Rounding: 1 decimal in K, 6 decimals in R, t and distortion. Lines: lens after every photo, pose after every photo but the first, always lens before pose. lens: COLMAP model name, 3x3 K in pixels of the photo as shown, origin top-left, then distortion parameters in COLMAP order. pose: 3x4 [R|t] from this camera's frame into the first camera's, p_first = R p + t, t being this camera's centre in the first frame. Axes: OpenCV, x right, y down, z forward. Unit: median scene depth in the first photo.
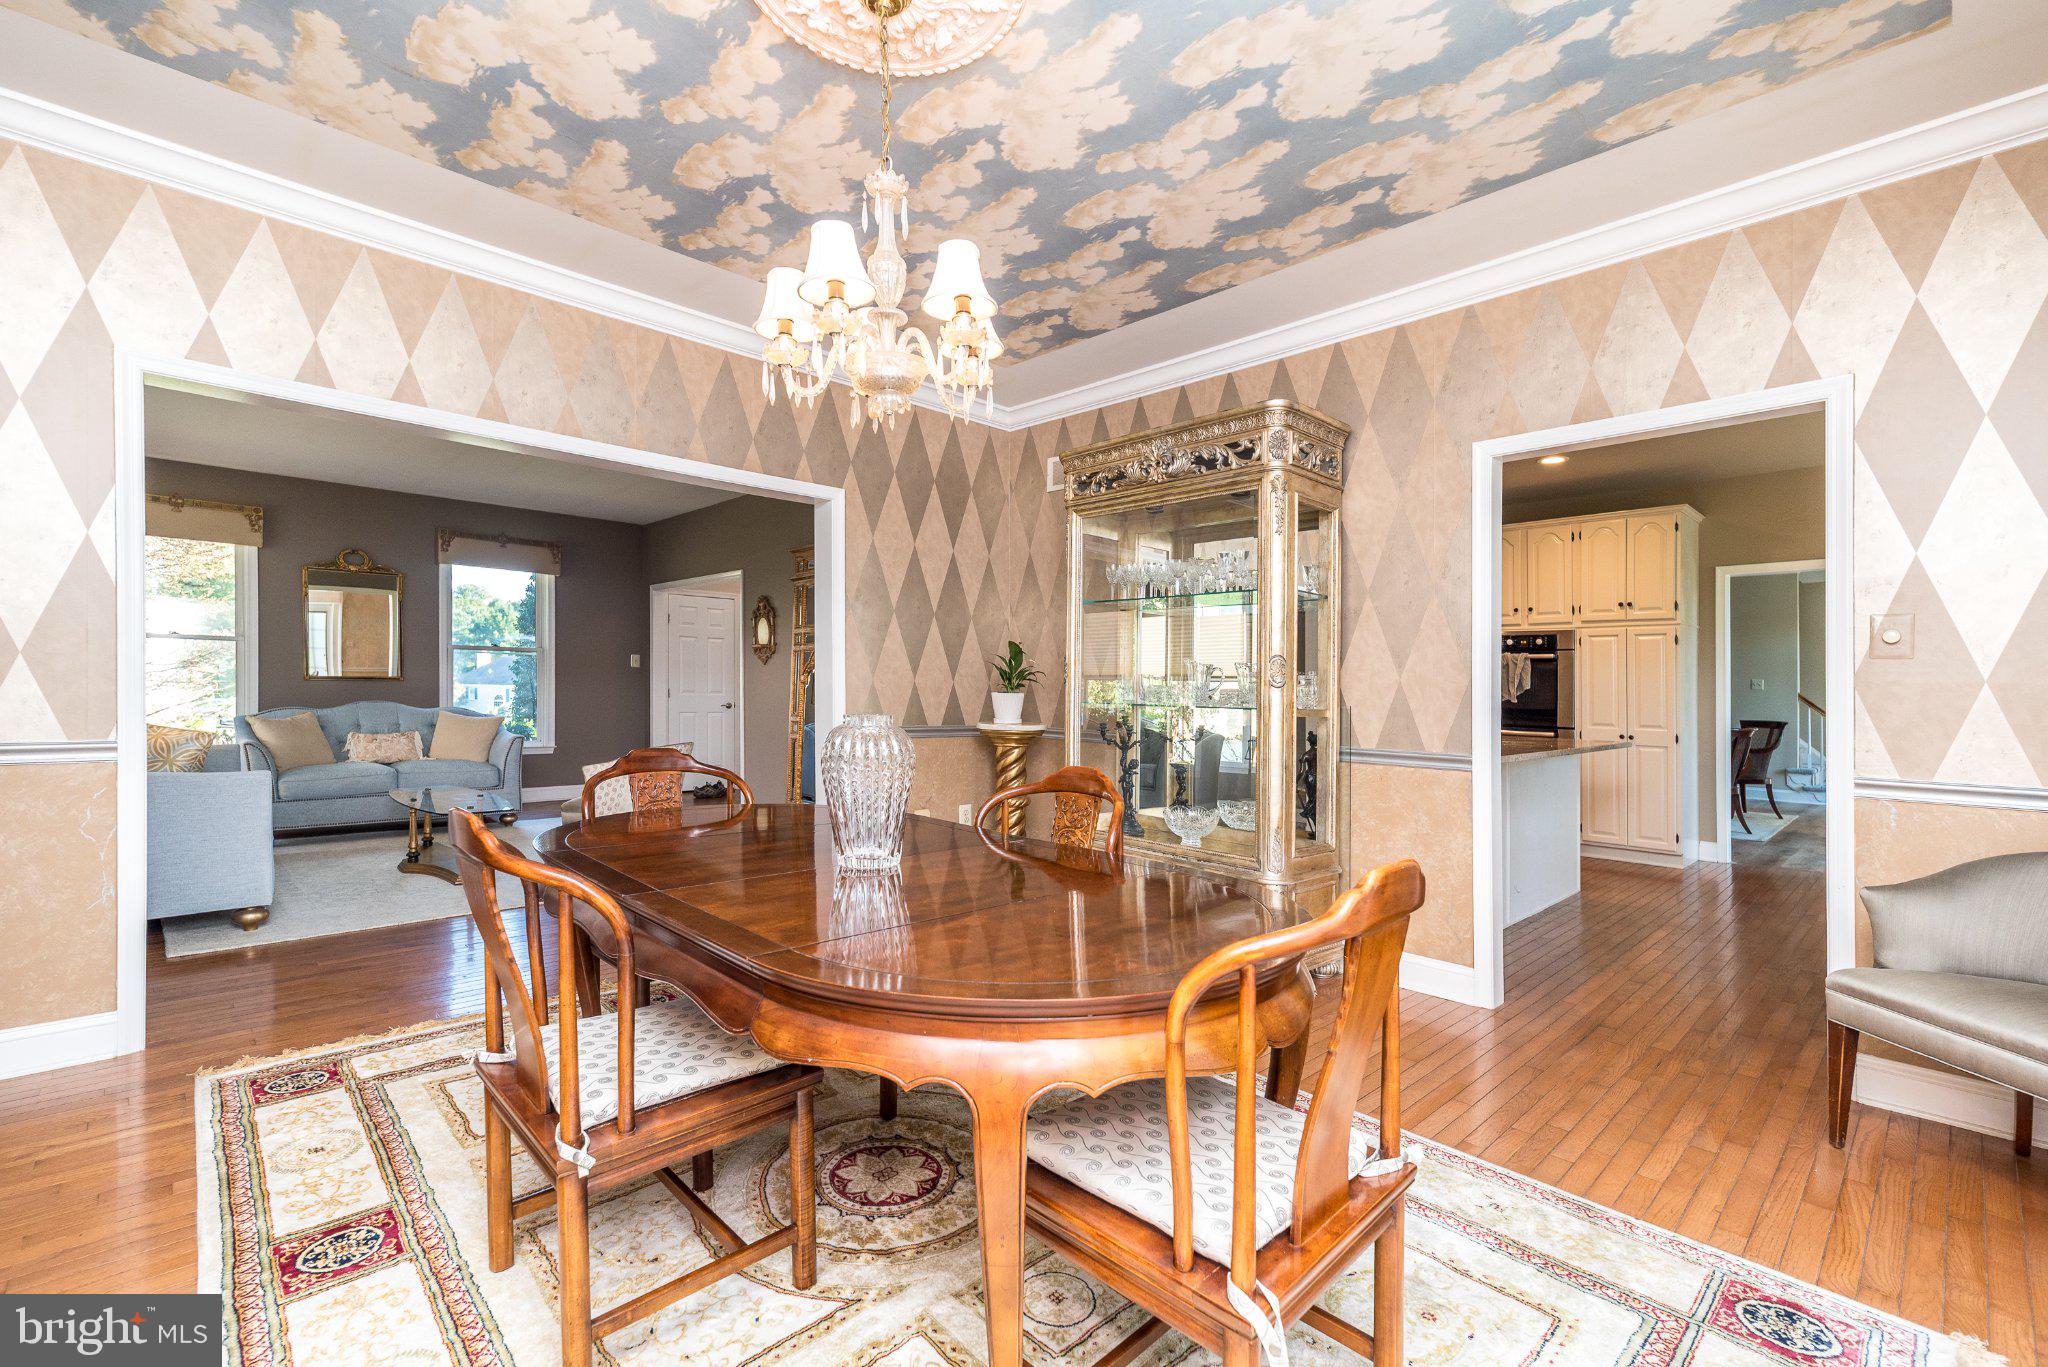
lens RADIAL K [[894.5, 0, 1015.3], [0, 894.5, 705.5], [0, 0, 1]] dist [0.002228, 0.000344]
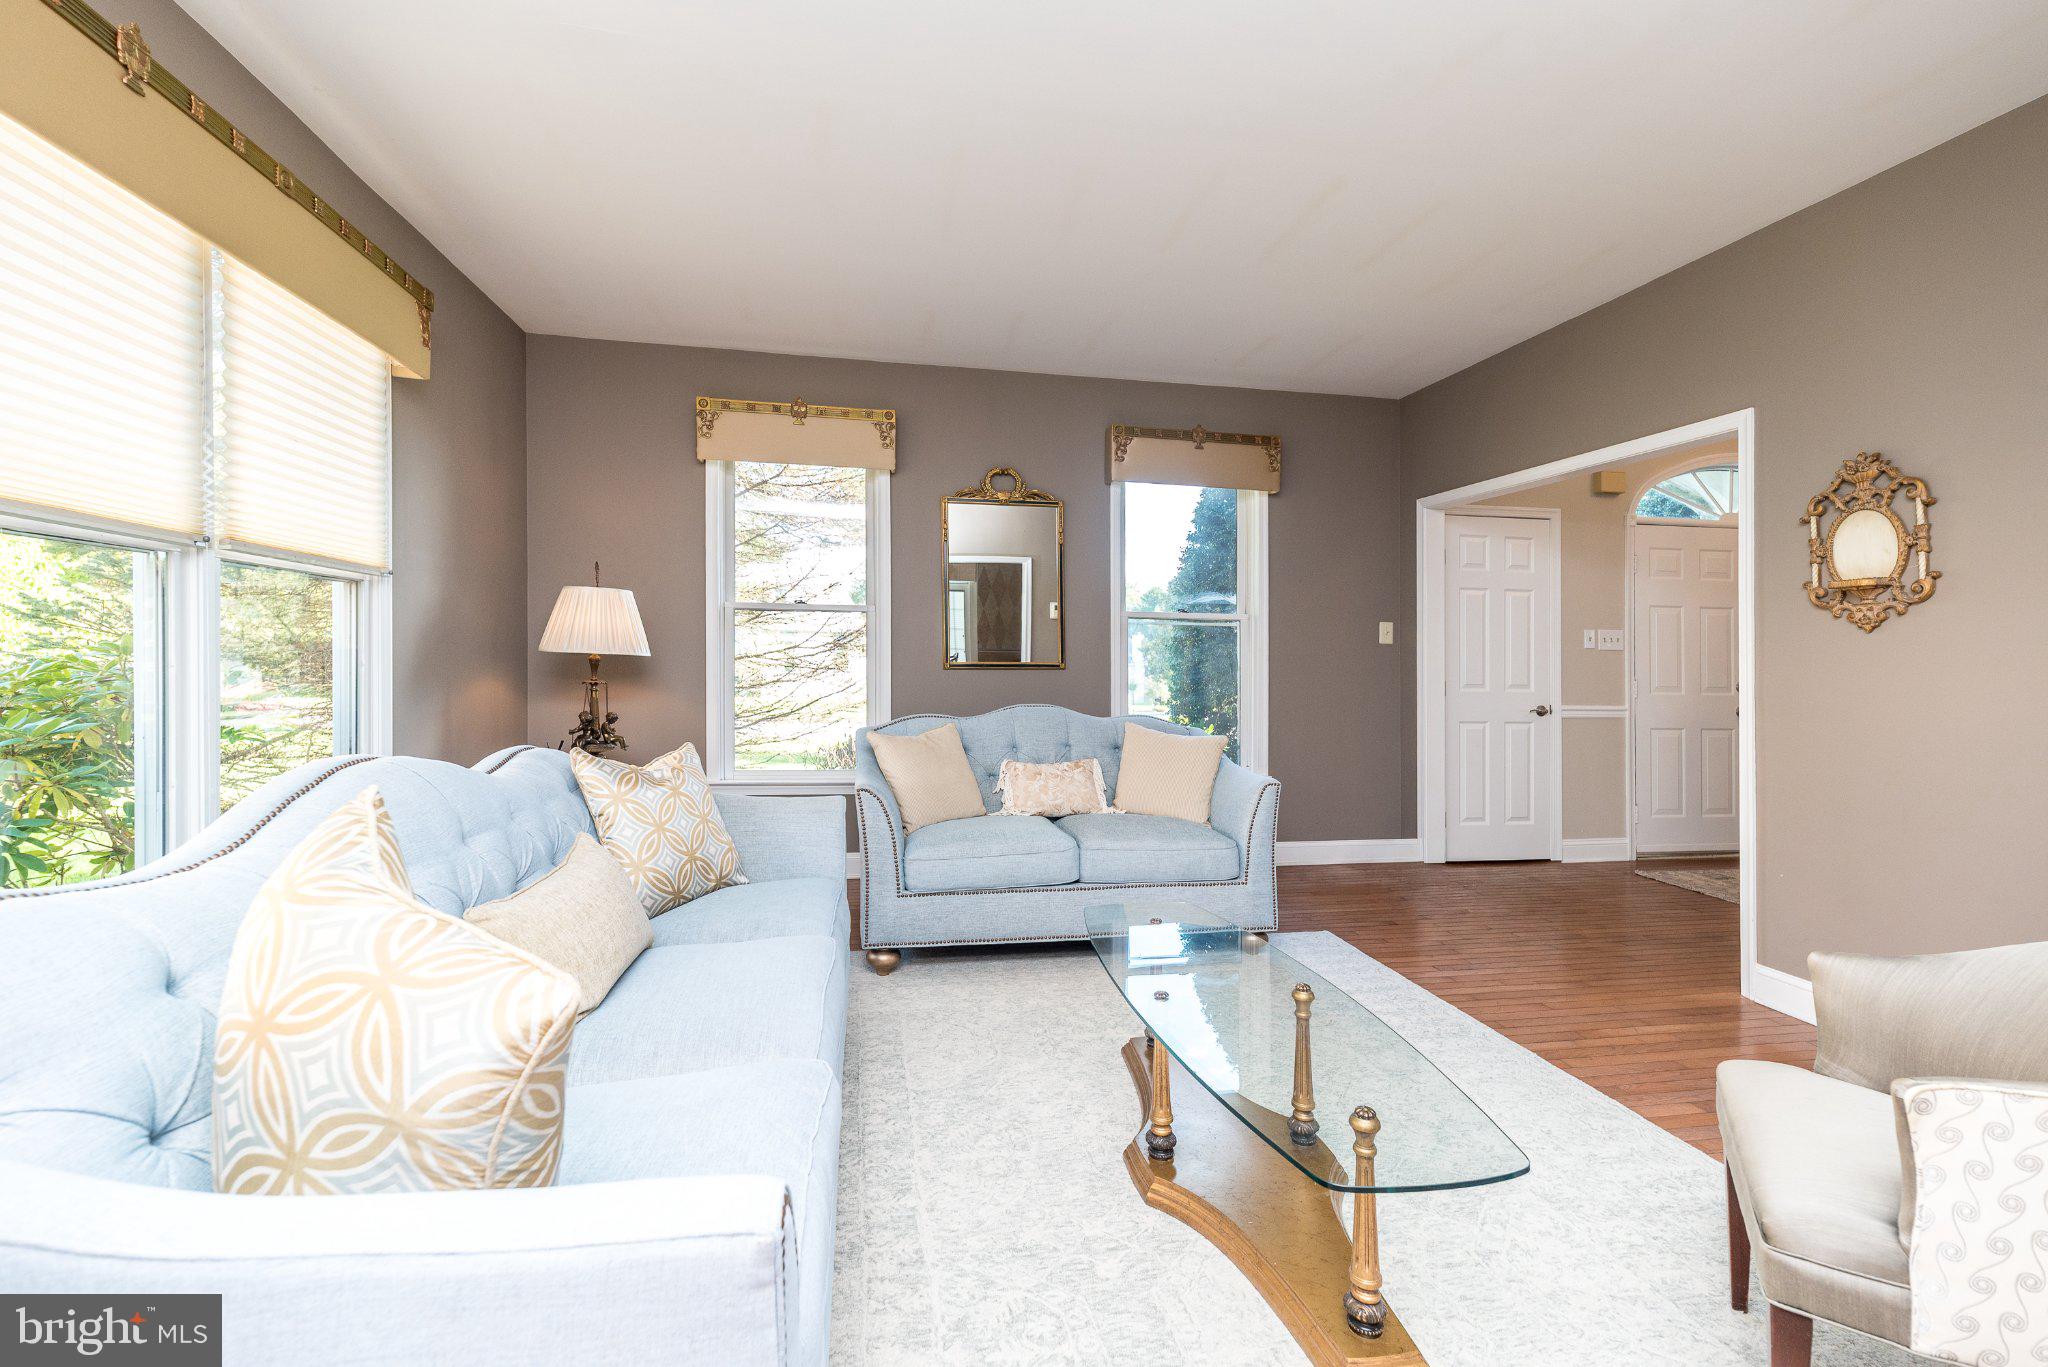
lens RADIAL K [[894.5, 0, 1015.3], [0, 894.5, 705.5], [0, 0, 1]] dist [0.002228, 0.000344]
pose [[0.836197, 0.023946, -0.547906, -0.400112], [-0.010742, 0.999570, 0.027292, -0.020736], [0.548323, -0.016936, 0.836095, 0.494834]]
